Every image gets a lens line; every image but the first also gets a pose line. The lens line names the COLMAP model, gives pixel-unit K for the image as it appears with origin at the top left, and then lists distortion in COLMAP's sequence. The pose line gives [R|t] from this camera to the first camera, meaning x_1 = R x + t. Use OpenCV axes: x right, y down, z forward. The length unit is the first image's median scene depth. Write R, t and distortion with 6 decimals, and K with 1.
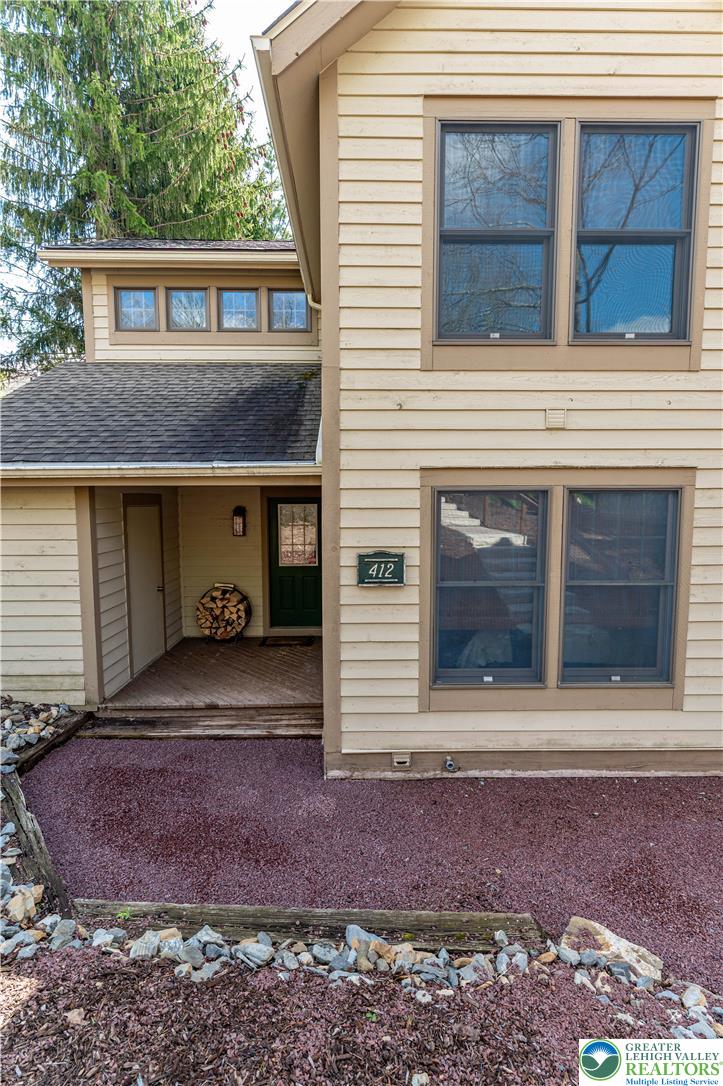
lens RADIAL K [[476.1, 0, 358.5], [0, 476.1, 539.7], [0, 0, 1]] dist [0.002611, -0.000503]
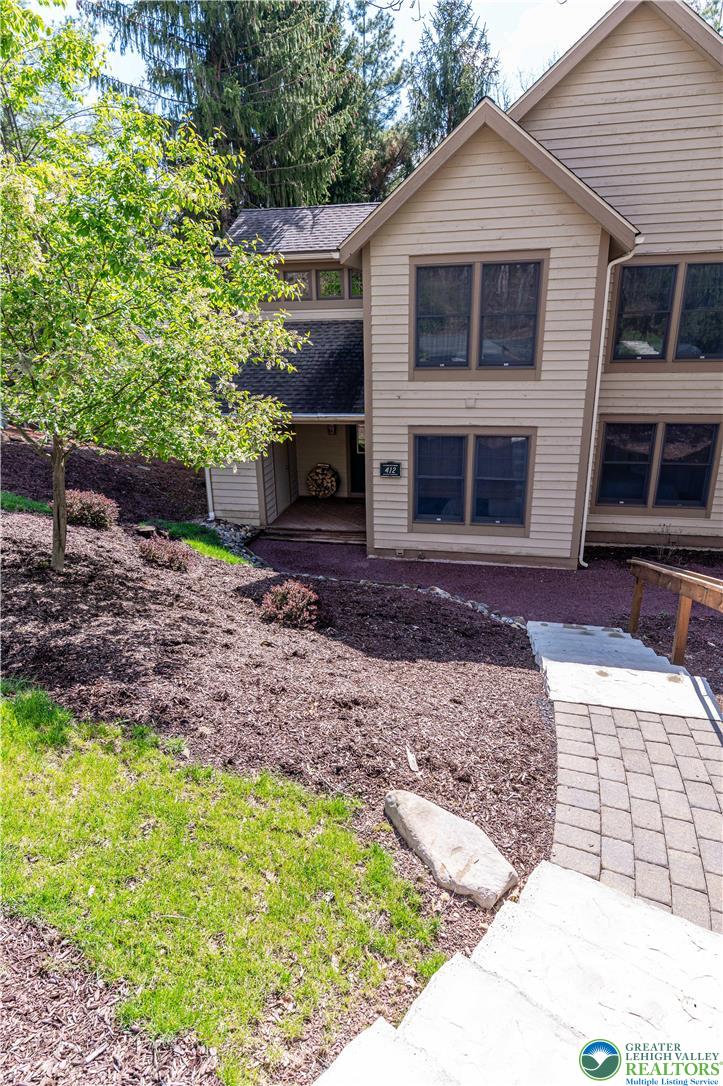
lens RADIAL K [[619.0, 0, 351.5], [0, 619.0, 527.7], [0, 0, 1]] dist [0.015472, -0.000237]
pose [[0.974500, 0.050585, -0.218612, 0.430491], [0.003243, 0.970982, 0.239133, -0.307577], [0.224364, -0.233743, 0.946057, -1.555513]]
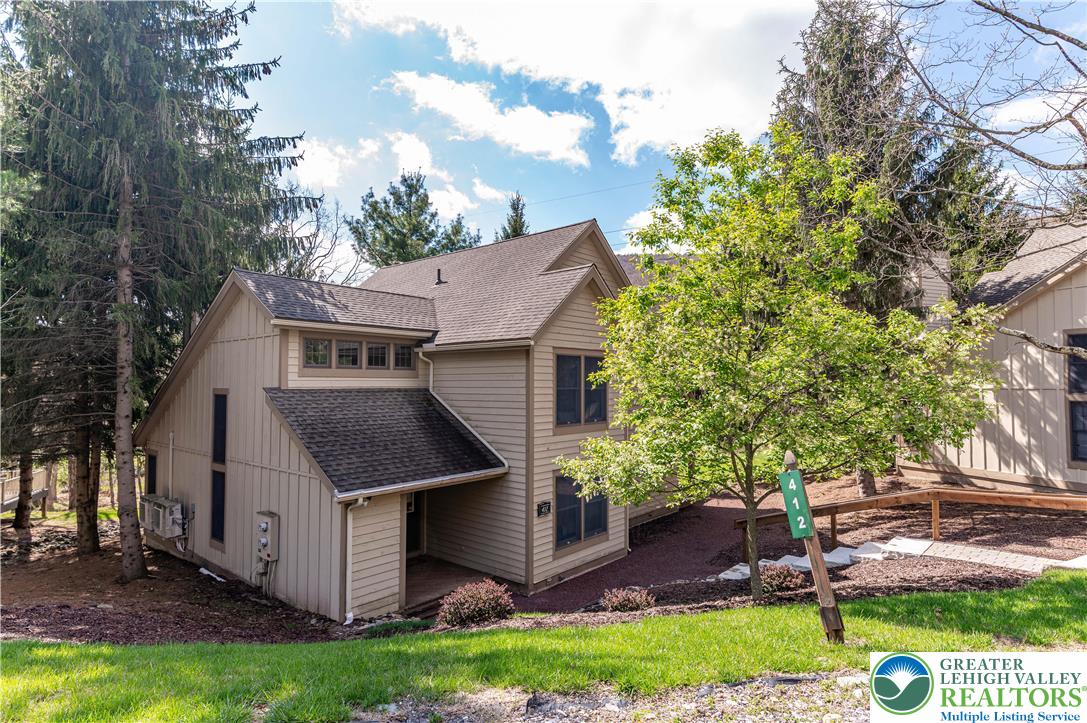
lens RADIAL K [[575.7, 0, 551.3], [0, 575.7, 360.7], [0, 0, 1]] dist [-0.000064, -0.000568]
pose [[0.655917, 0.032870, 0.754117, -1.997805], [0.054846, 0.994335, -0.091045, -0.392383], [-0.752838, 0.101079, 0.650398, -1.031714]]
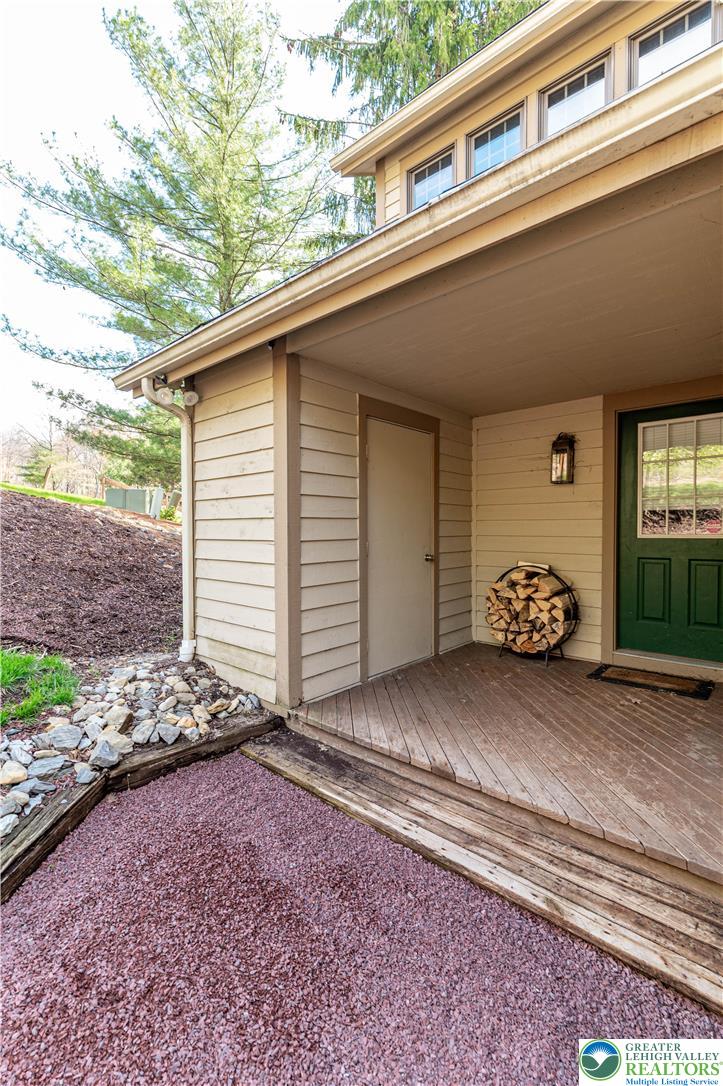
lens RADIAL K [[476.1, 0, 364.5], [0, 476.1, 540.3], [0, 0, 1]] dist [0.002611, -0.000503]
pose [[0.746254, 0.017427, -0.665433, -0.059154], [-0.053492, 0.997994, -0.033853, 0.148250], [0.663508, 0.060858, 0.745690, 0.618596]]
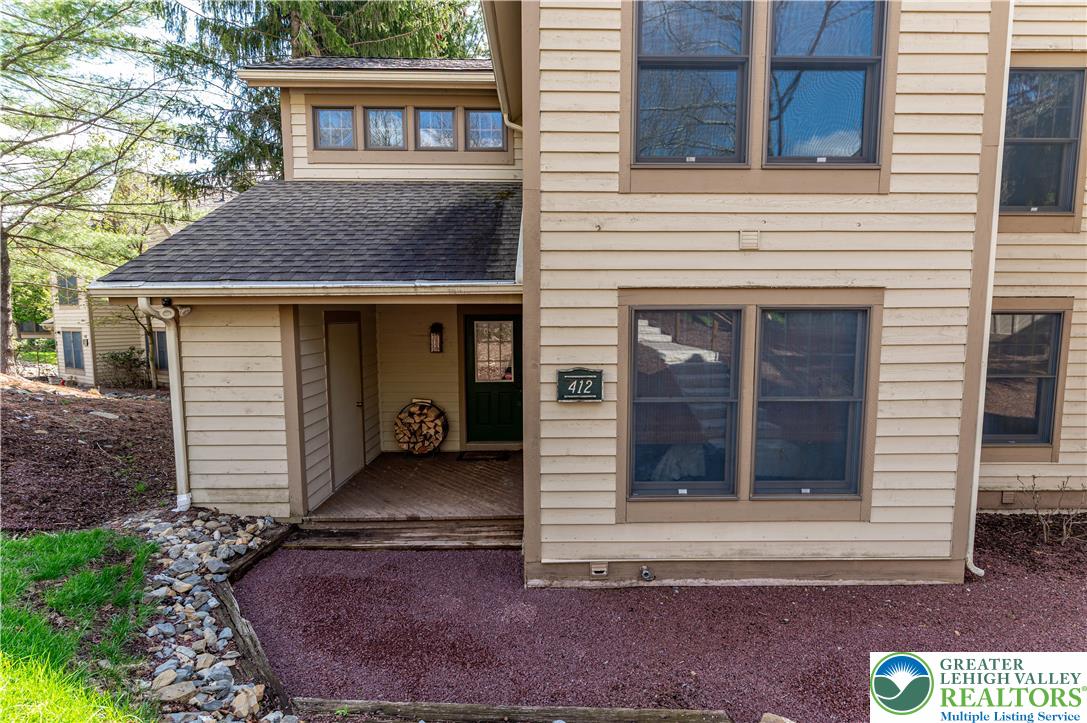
lens RADIAL K [[476.5, 0, 550.0], [0, 476.5, 359.6], [0, 0, 1]] dist [0.002611, -0.000503]
pose [[0.999994, 0.000979, 0.003280, -0.017374], [-0.001009, 0.999956, 0.009334, -0.003241], [-0.003270, -0.009337, 0.999951, -0.028478]]
